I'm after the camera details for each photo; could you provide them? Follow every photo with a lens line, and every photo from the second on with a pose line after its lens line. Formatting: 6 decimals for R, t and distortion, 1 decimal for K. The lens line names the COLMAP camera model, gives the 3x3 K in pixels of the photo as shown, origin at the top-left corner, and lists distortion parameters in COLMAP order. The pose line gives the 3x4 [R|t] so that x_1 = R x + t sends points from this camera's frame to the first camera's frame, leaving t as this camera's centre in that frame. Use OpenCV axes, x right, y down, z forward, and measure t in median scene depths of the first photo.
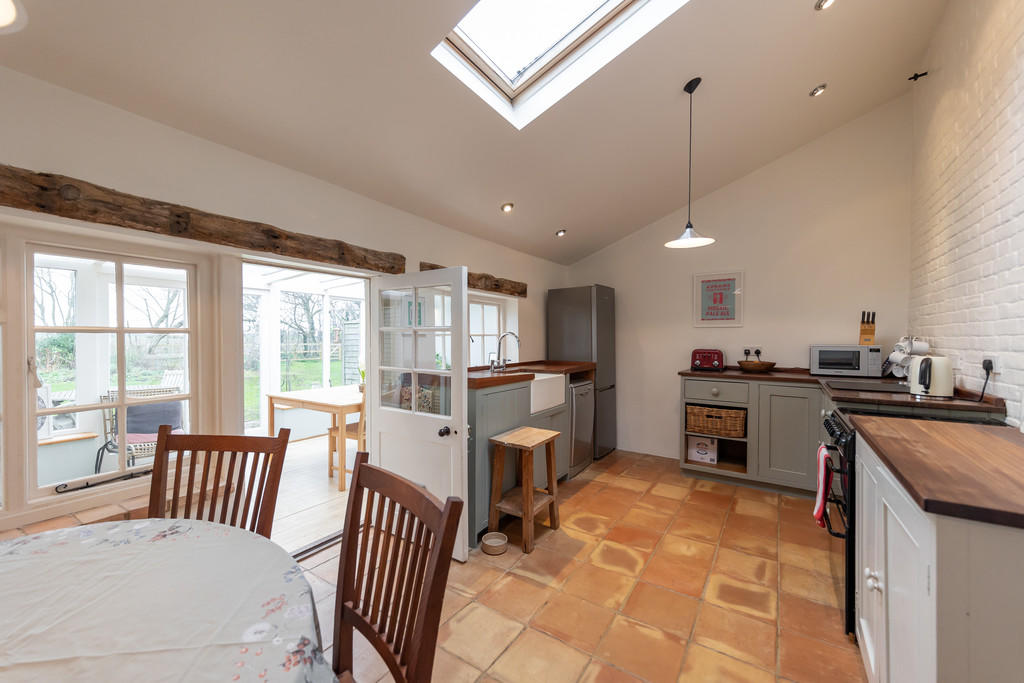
lens RADIAL K [[405.1, 0, 515.3], [0, 405.1, 344.8], [0, 0, 1]] dist [0.004021, 0.000368]
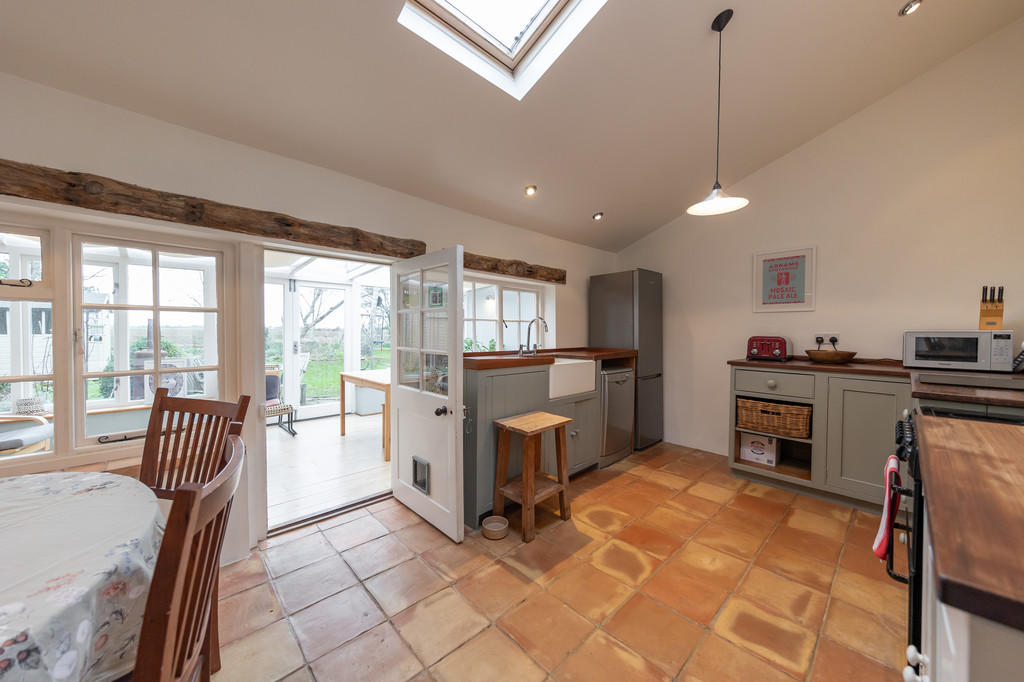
lens RADIAL K [[368.3, 0, 513.2], [0, 368.3, 340.0], [0, 0, 1]] dist [0.001358, -0.000017]
pose [[0.973090, 0.008440, -0.230270, 0.193307], [-0.007106, 0.999953, 0.006623, 0.028654], [0.230315, -0.004809, 0.973104, 0.143208]]
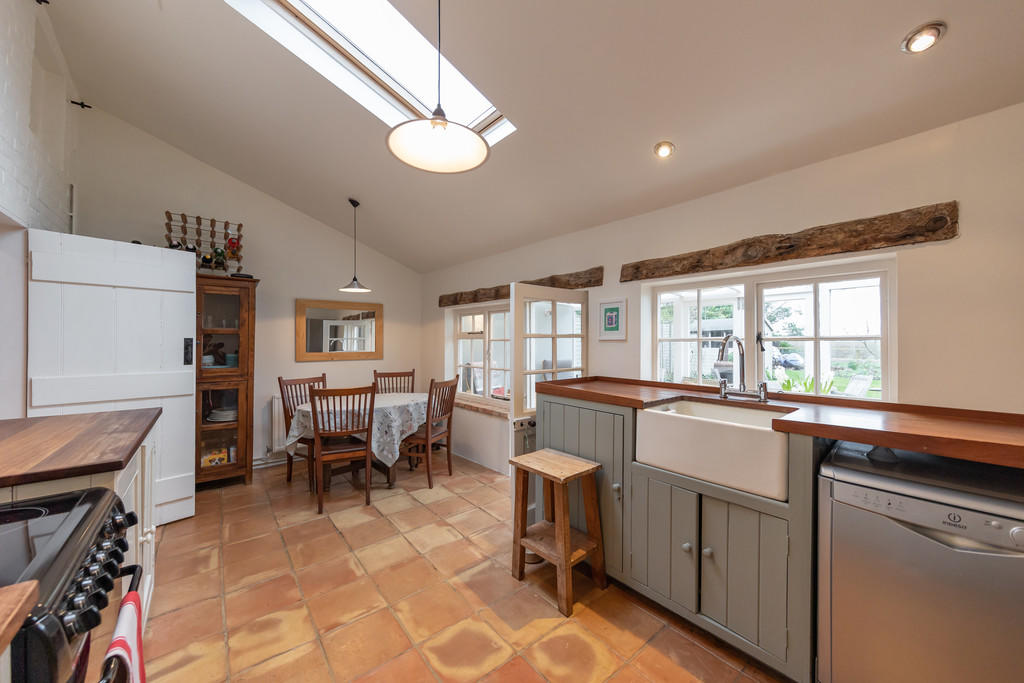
lens RADIAL K [[368.3, 0, 513.2], [0, 368.3, 340.5], [0, 0, 1]] dist [0.001358, -0.000017]
pose [[-0.302848, -0.003329, -0.953033, 0.825815], [-0.014003, 0.999902, 0.000957, -0.025240], [0.952936, 0.013635, -0.302865, 1.226164]]
